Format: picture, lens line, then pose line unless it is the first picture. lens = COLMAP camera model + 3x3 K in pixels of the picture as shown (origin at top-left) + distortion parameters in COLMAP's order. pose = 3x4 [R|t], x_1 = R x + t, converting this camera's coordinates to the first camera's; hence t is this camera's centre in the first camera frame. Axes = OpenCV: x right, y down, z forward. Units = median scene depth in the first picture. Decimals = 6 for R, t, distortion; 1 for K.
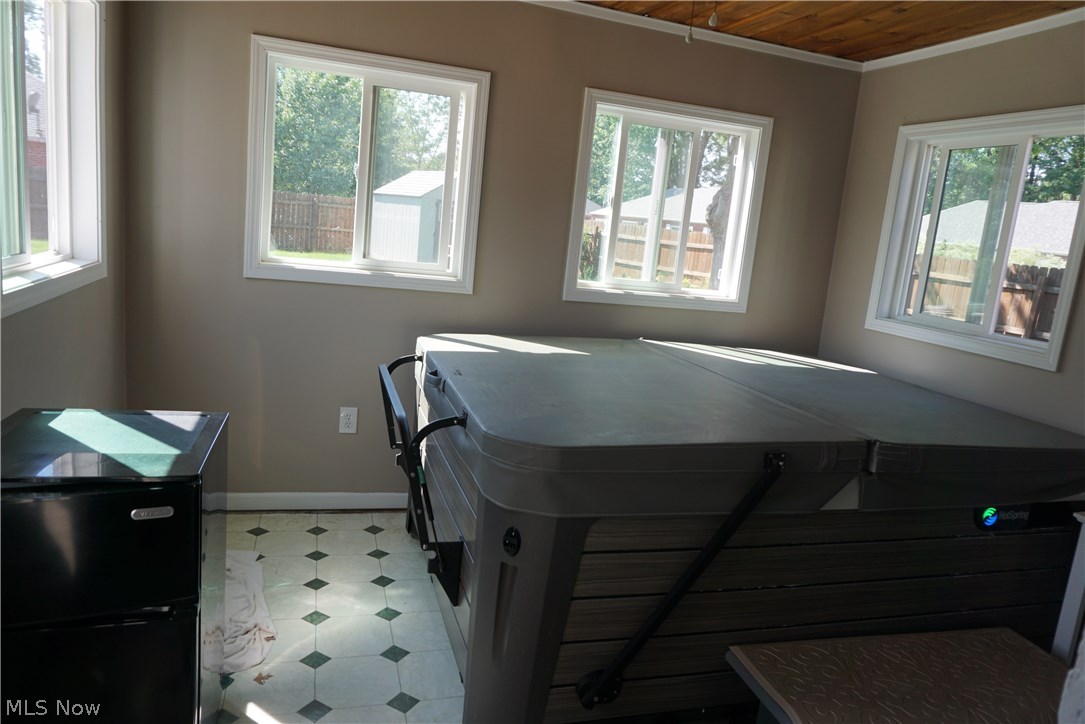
lens RADIAL K [[720.5, 0, 540.8], [0, 720.5, 359.8], [0, 0, 1]] dist [-0.059615, 0.040128]
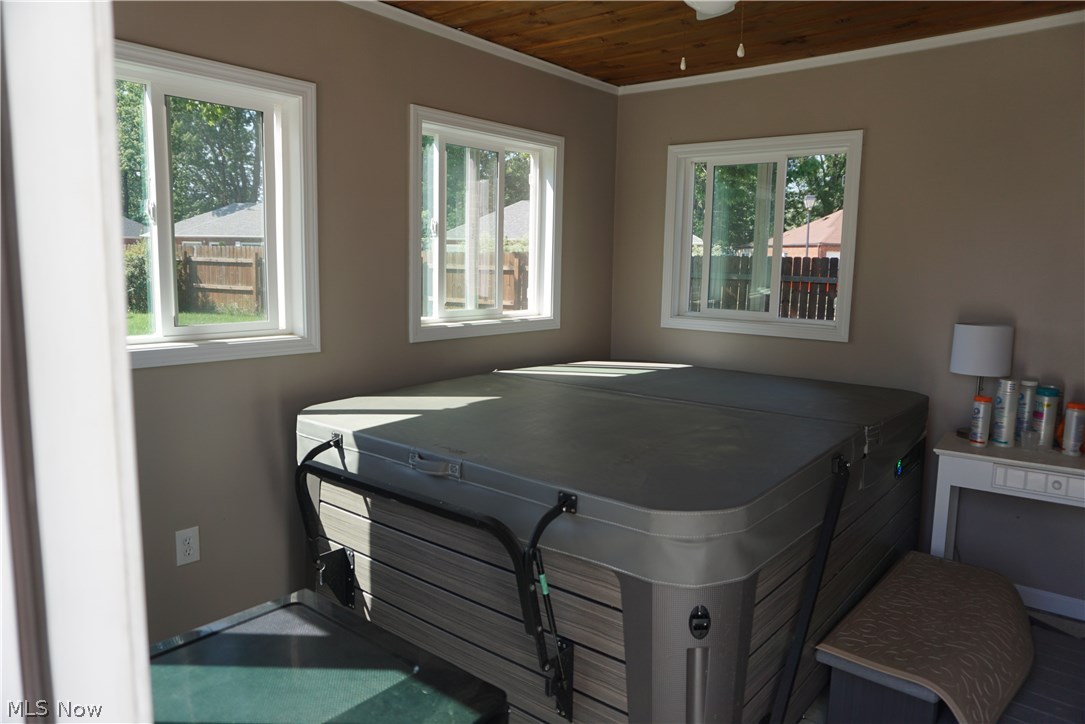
lens RADIAL K [[720.5, 0, 542.6], [0, 720.5, 360.9], [0, 0, 1]] dist [-0.059615, 0.040128]
pose [[0.827380, -0.159909, 0.538397, -0.311339], [0.165979, 0.985412, 0.037608, -0.066319], [-0.536556, 0.058247, 0.841852, 0.166242]]
